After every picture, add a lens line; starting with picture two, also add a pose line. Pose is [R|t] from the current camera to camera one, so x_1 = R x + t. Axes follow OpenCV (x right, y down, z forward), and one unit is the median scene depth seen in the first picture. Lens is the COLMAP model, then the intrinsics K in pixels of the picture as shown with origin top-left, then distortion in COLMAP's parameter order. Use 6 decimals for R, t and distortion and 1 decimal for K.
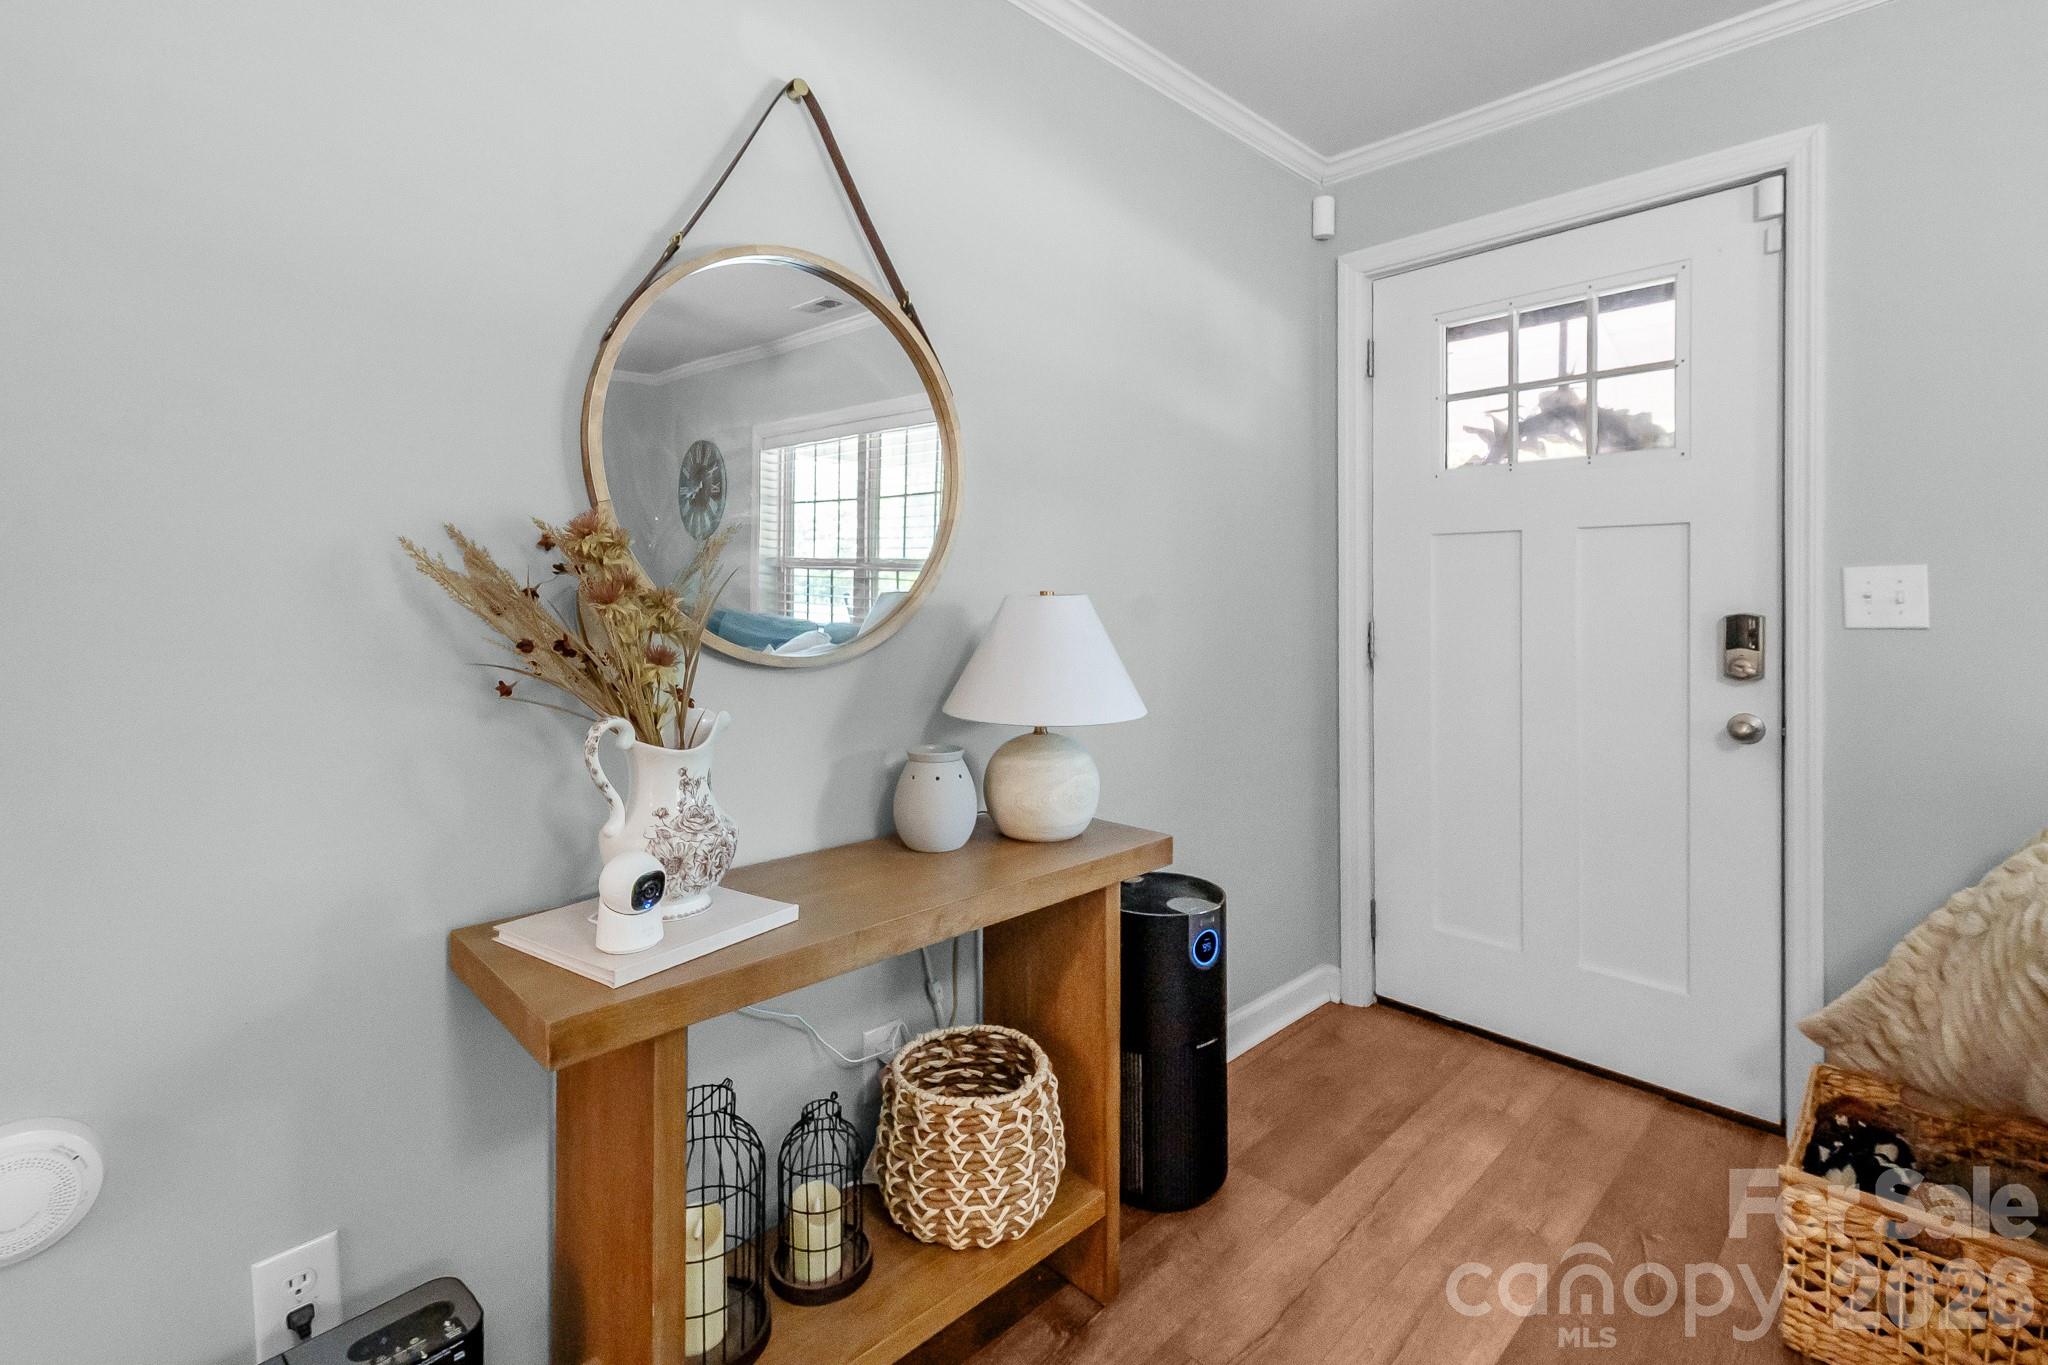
lens RADIAL K [[949.7, 0, 1034.2], [0, 949.7, 596.4], [0, 0, 1]] dist [0.002879, 0.000337]
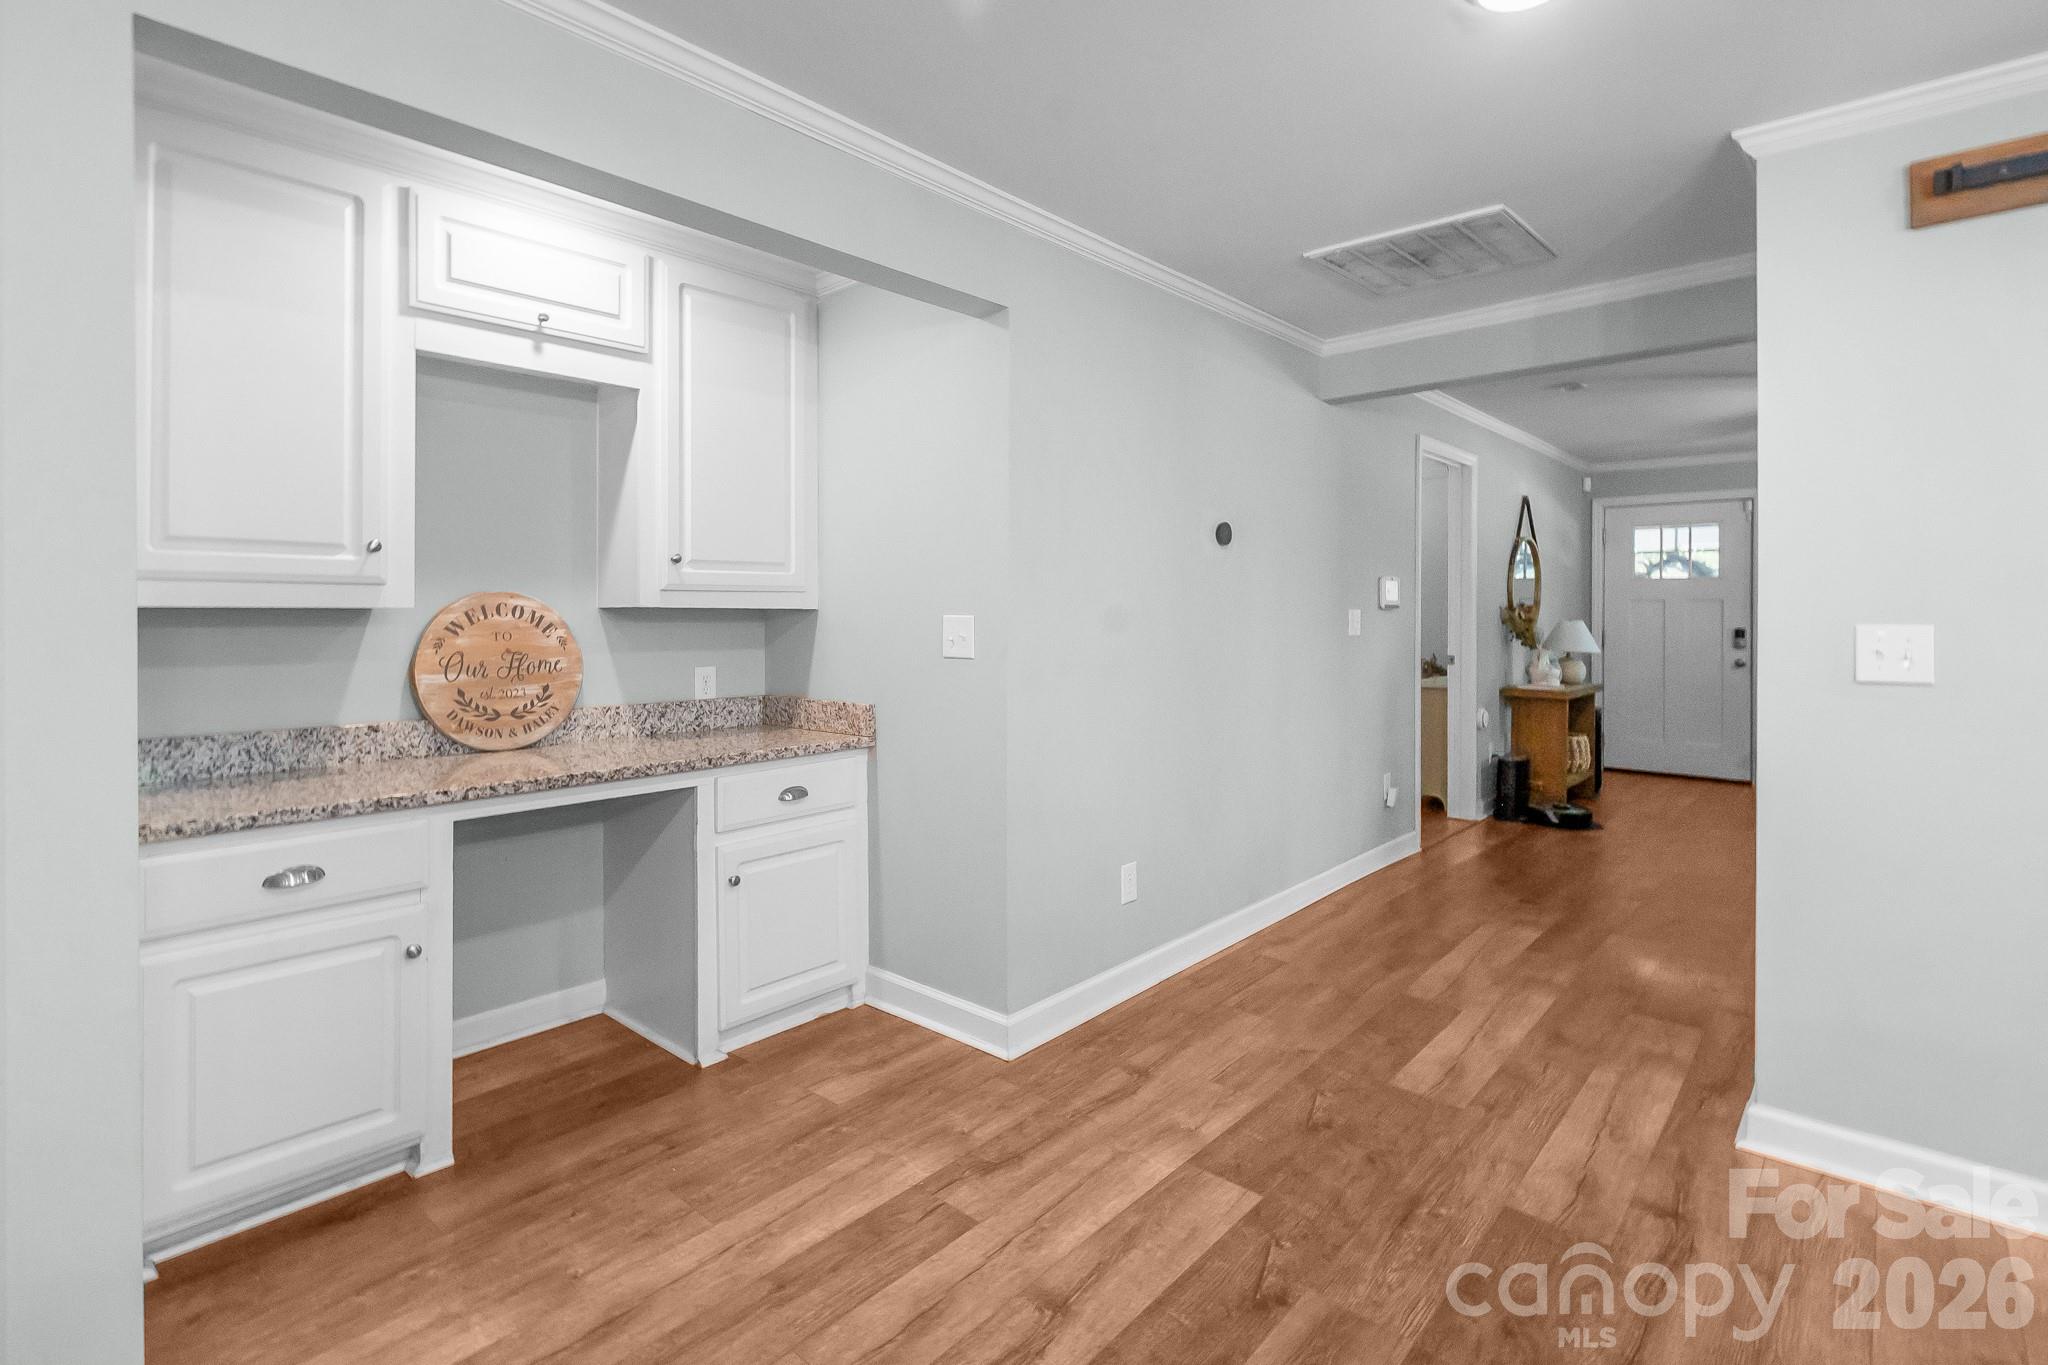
lens RADIAL K [[971.2, 0, 1012.7], [0, 971.2, 609.5], [0, 0, 1]] dist [0.004507, 0.000364]
pose [[0.997881, 0.005996, 0.064782, -1.698273], [-0.005395, 0.999941, -0.009457, -0.000640], [-0.064835, 0.009088, 0.997855, -1.884449]]
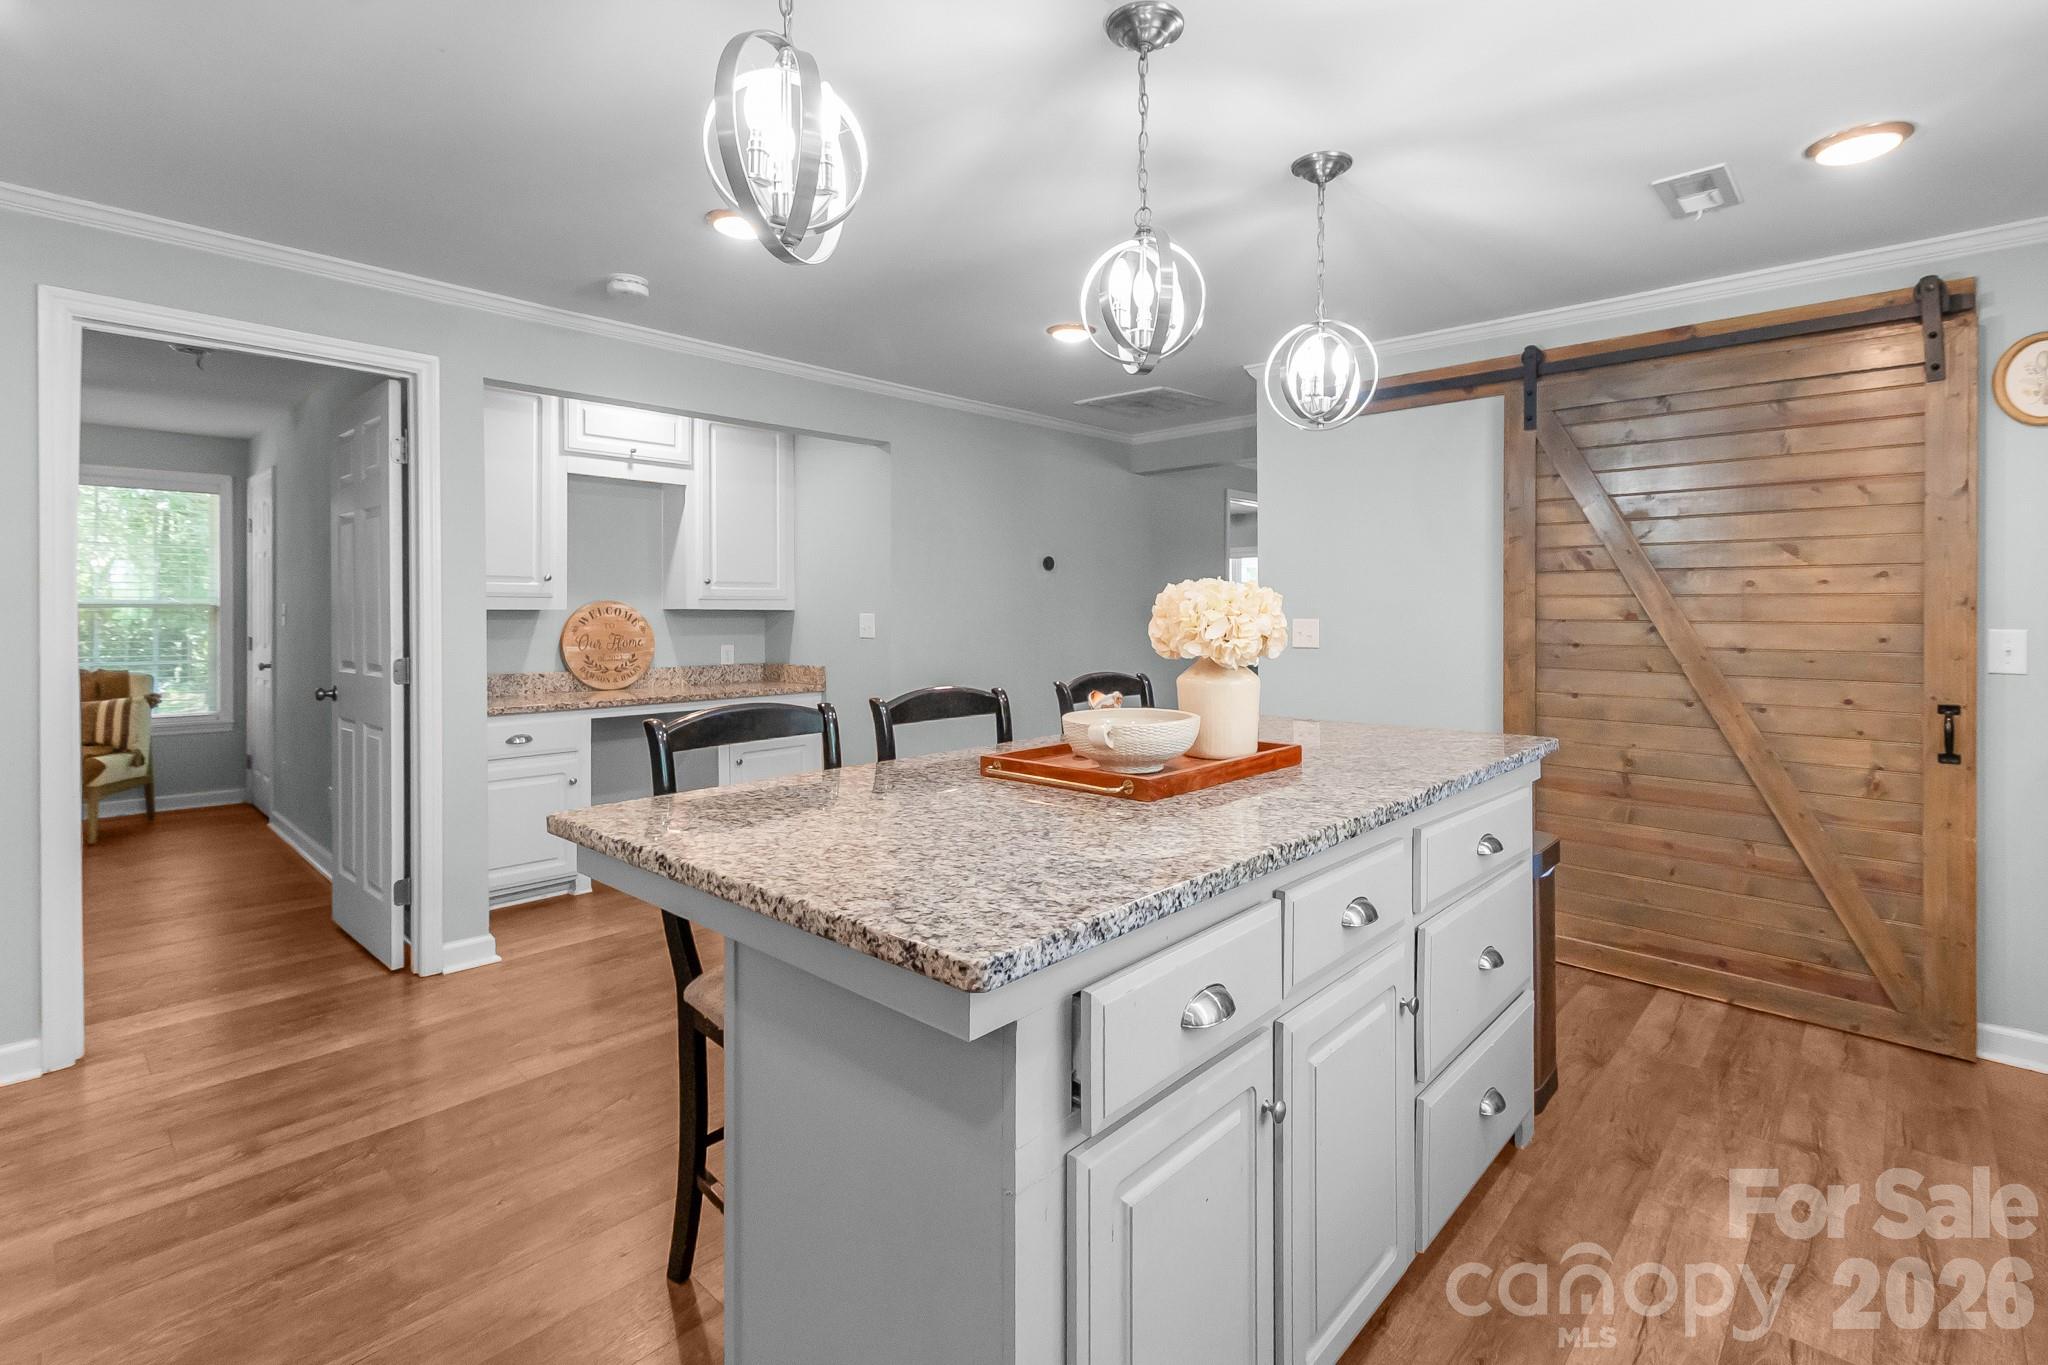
lens RADIAL K [[939.3, 0, 1045.8], [0, 939.3, 616.0], [0, 0, 1]] dist [0.002704, 0.000092]
pose [[0.998447, 0.006394, 0.055347, -1.427199], [-0.006310, 0.999979, -0.001699, 0.001019], [-0.055357, 0.001347, 0.998466, -2.698982]]
